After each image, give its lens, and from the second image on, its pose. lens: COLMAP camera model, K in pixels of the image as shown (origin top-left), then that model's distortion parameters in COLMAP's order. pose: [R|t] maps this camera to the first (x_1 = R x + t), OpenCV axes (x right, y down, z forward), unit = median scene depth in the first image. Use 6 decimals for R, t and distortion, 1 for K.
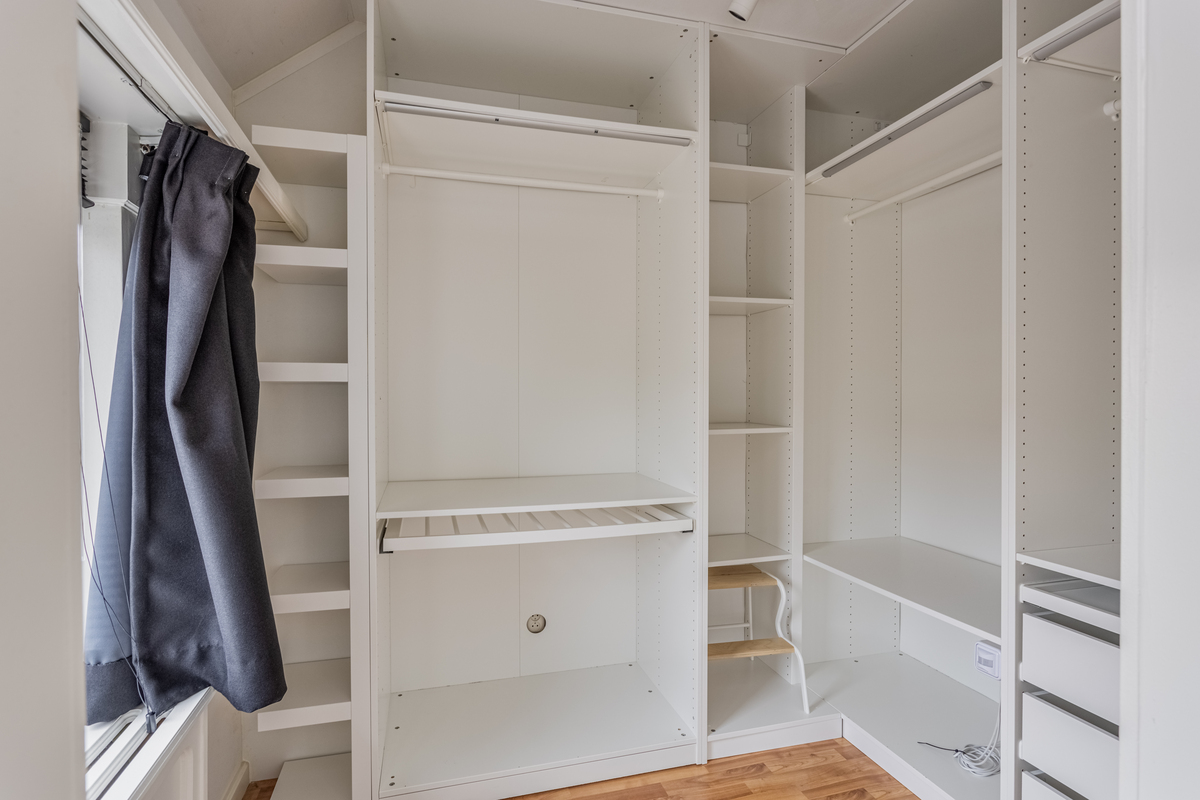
lens RADIAL K [[602.0, 0, 598.5], [0, 602.0, 403.1], [0, 0, 1]] dist [-0.005438, -0.000253]
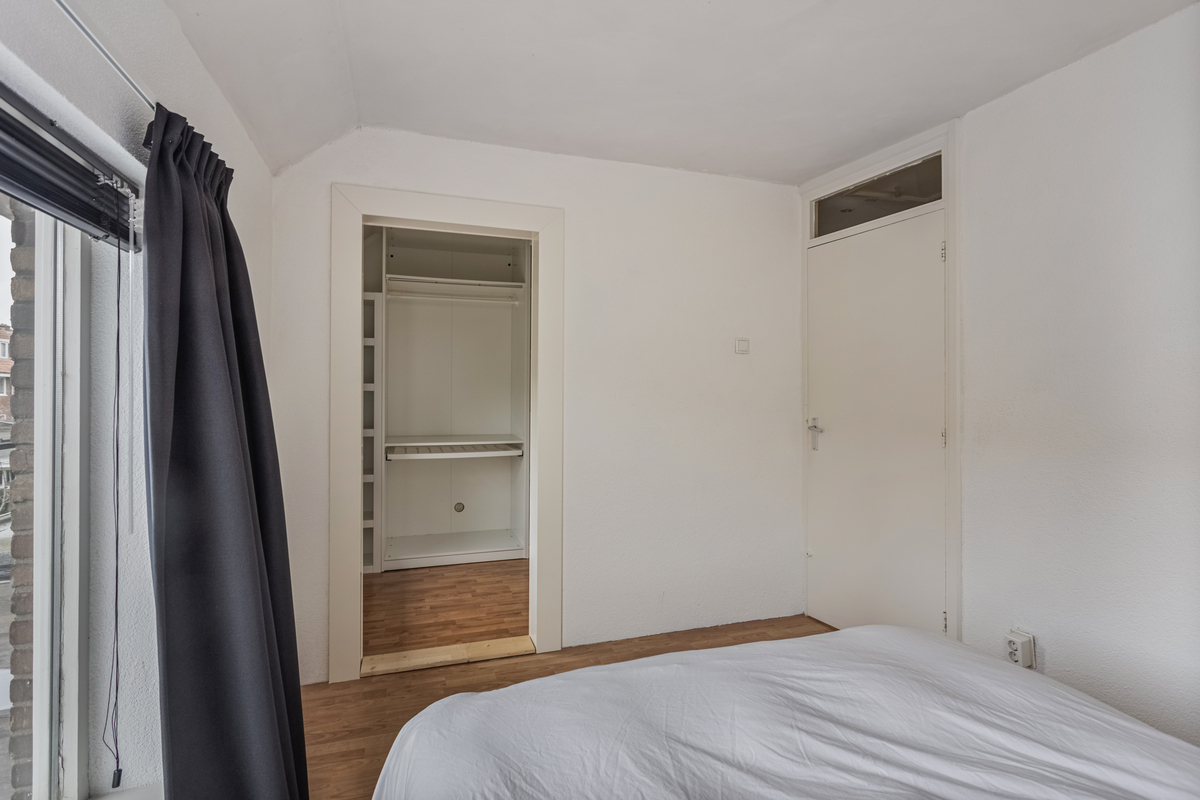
lens RADIAL K [[590.1, 0, 601.5], [0, 590.1, 394.9], [0, 0, 1]] dist [-0.002437, -0.000136]
pose [[0.999273, 0.003122, 0.037986, 0.410113], [-0.002483, 0.999855, -0.016873, 0.021115], [-0.038034, 0.016766, 0.999136, -1.399503]]
